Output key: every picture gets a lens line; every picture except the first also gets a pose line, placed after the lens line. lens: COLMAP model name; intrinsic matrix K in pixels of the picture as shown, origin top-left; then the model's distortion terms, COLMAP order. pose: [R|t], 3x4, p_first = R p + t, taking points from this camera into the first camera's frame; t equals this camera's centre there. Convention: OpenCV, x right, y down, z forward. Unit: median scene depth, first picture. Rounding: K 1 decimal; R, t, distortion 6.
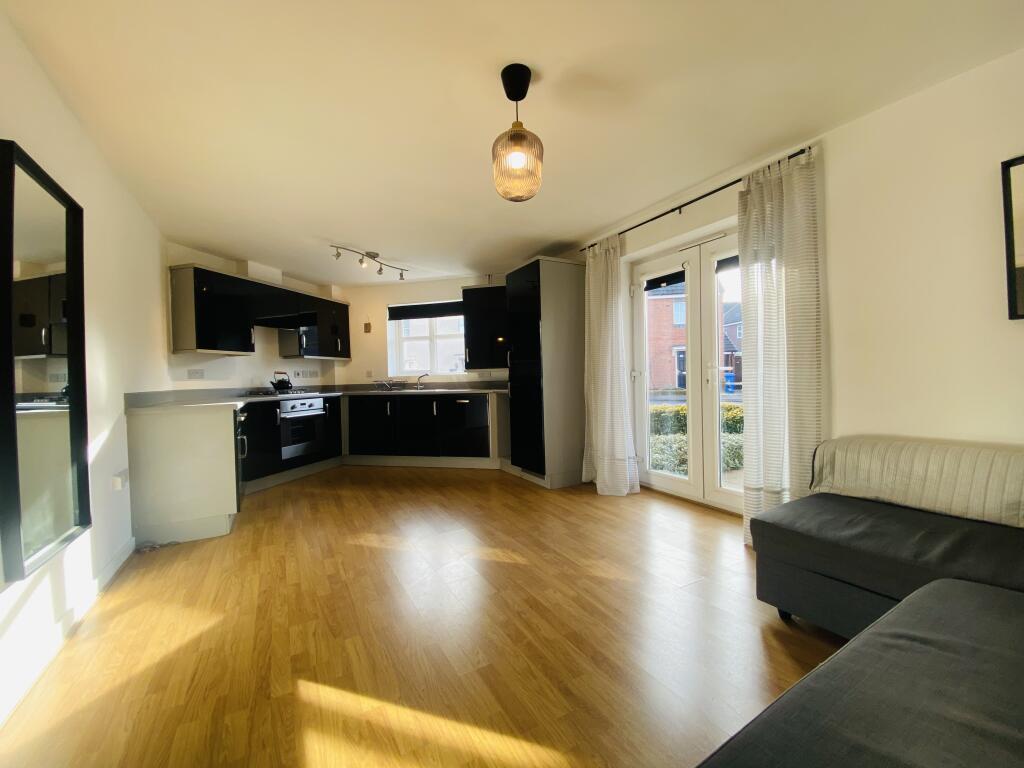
lens RADIAL K [[413.3, 0, 508.0], [0, 413.3, 382.1], [0, 0, 1]] dist [0.001596, -0.000042]
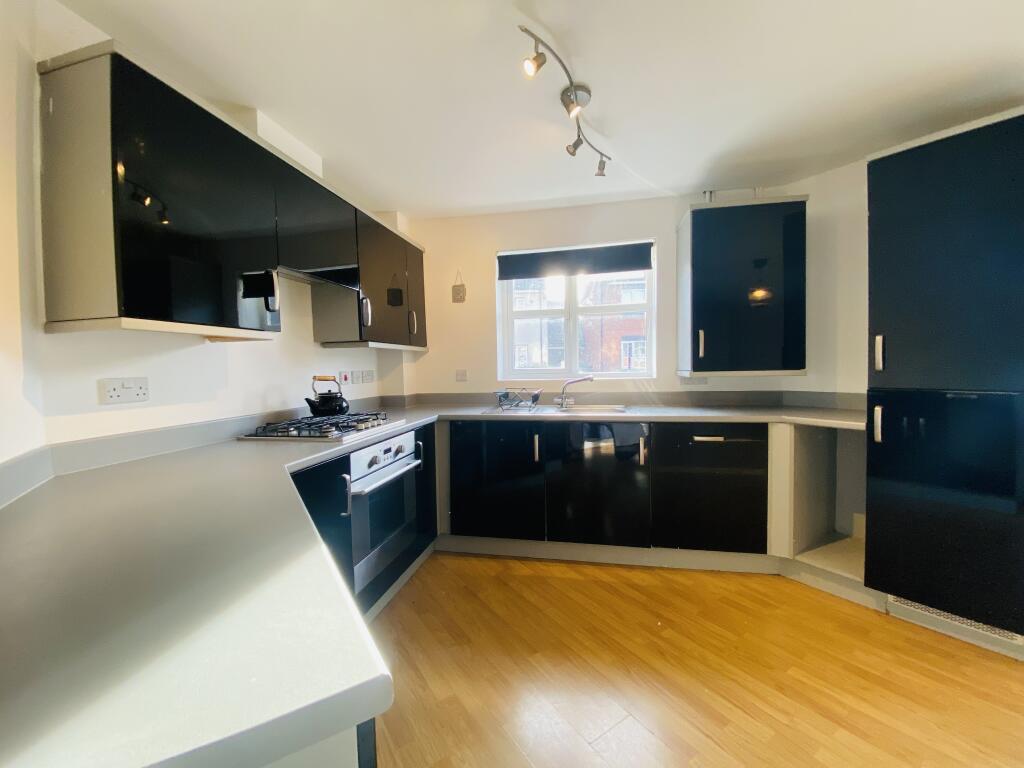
lens RADIAL K [[413.3, 0, 508.0], [0, 413.3, 382.1], [0, 0, 1]] dist [0.001596, -0.000042]
pose [[0.997130, 0.002400, 0.075671, -0.369520], [-0.004499, 0.999609, 0.027582, -0.031138], [-0.075575, -0.027844, 0.996751, 0.507340]]
